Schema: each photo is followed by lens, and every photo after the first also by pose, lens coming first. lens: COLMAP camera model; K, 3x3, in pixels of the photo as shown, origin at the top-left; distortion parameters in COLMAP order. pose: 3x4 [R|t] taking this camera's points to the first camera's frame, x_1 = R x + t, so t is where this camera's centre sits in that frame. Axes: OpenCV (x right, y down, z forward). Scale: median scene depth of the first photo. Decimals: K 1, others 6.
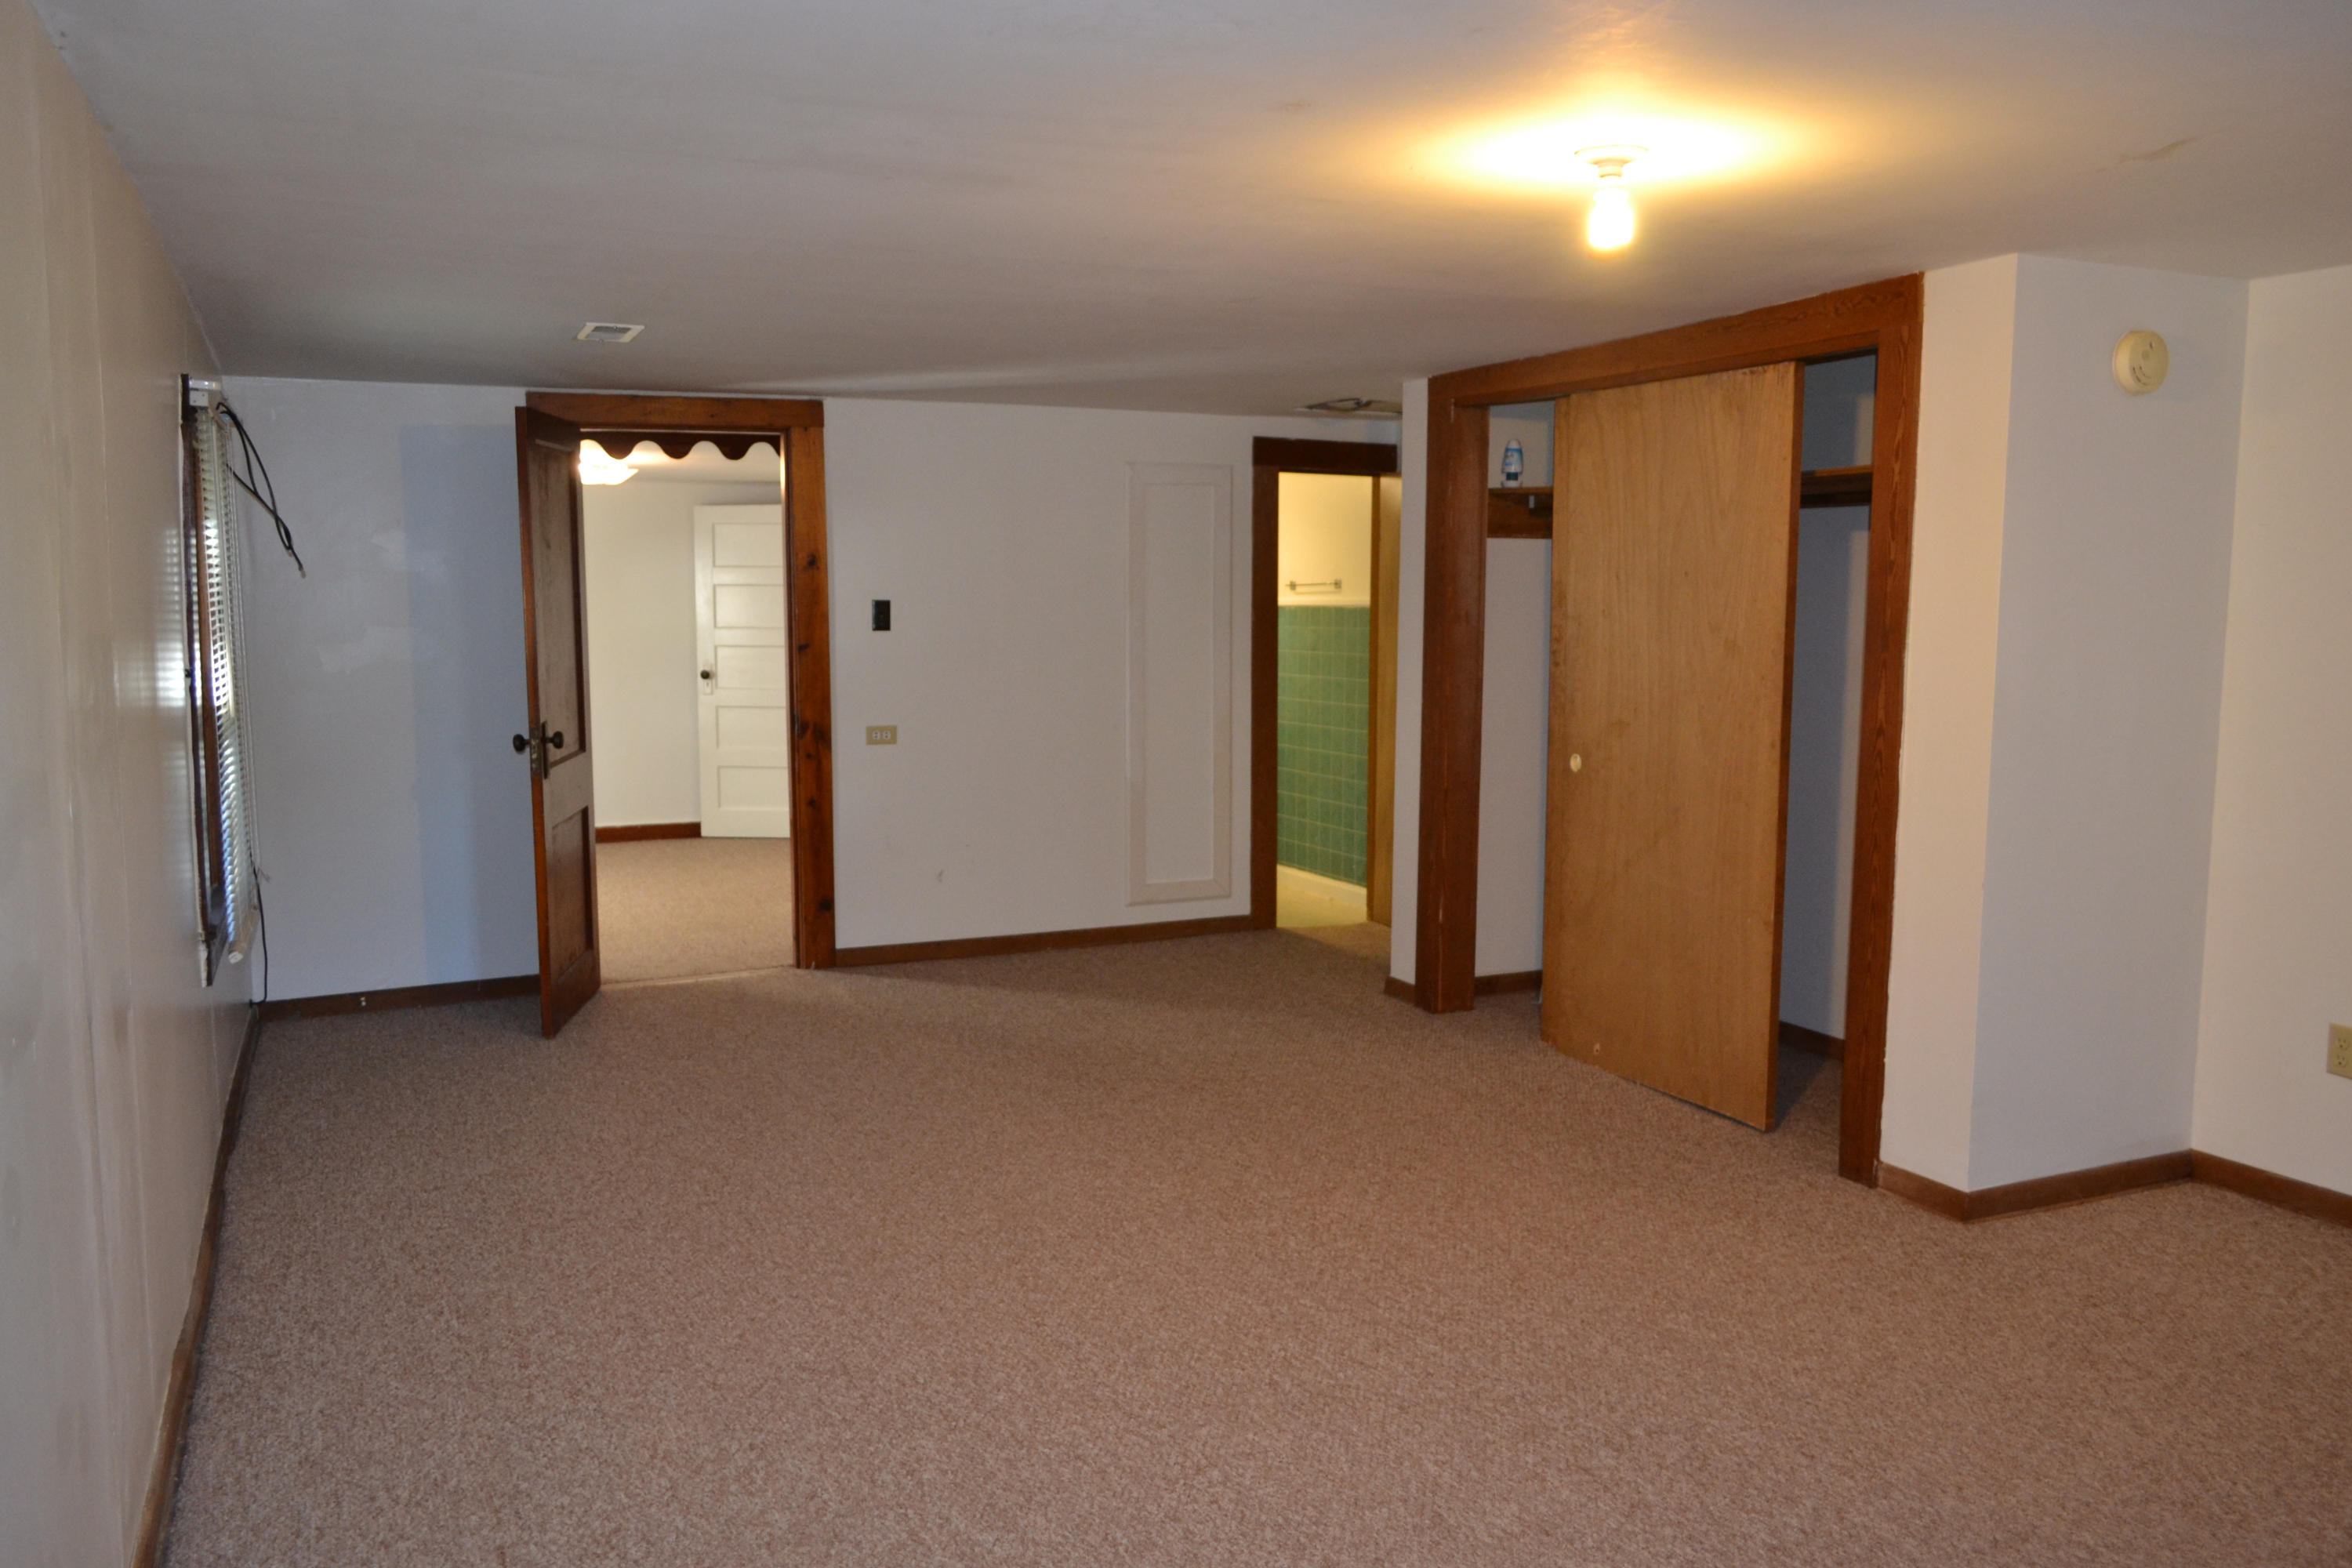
lens RADIAL K [[1855.0, 0, 1173.2], [0, 1855.0, 783.5], [0, 0, 1]] dist [-0.013324, 0.007206]
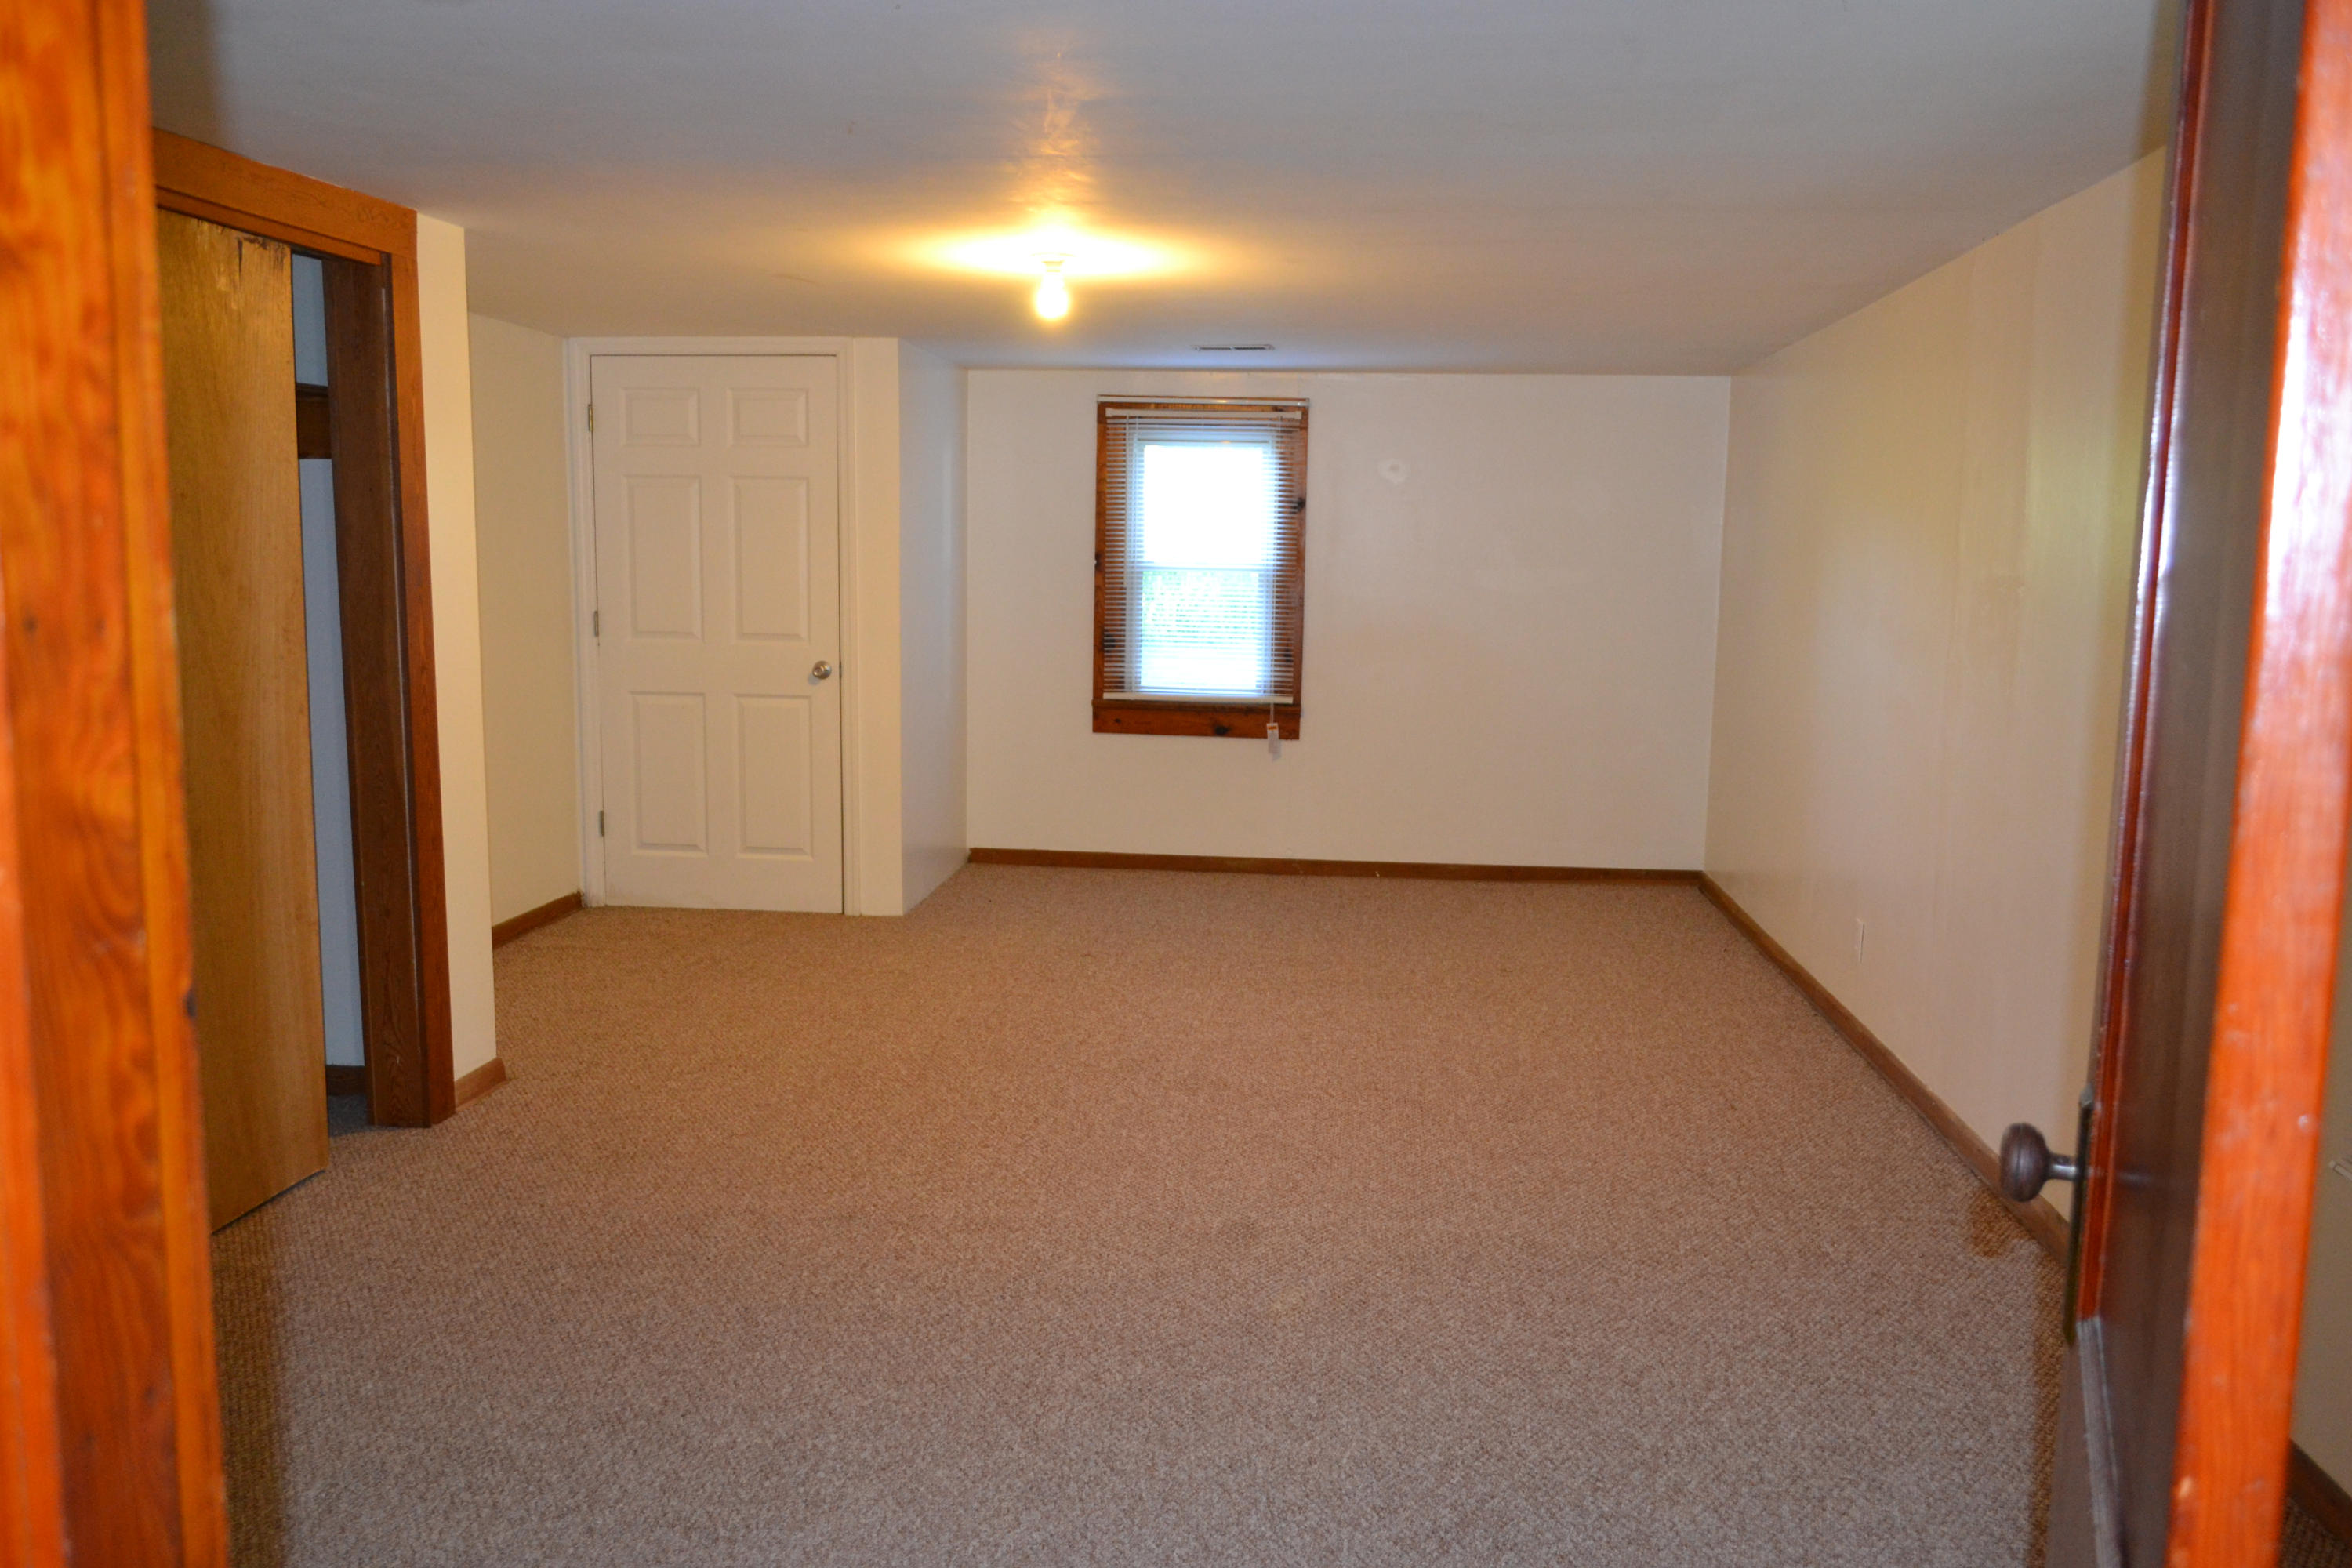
lens RADIAL K [[1855.0, 0, 1179.6], [0, 1855.0, 789.1], [0, 0, 1]] dist [-0.013324, 0.007206]
pose [[-0.866893, -0.080417, 0.491966, -0.501122], [0.038325, 0.973230, 0.226617, -0.188227], [-0.497020, 0.215307, -0.840603, 1.782248]]
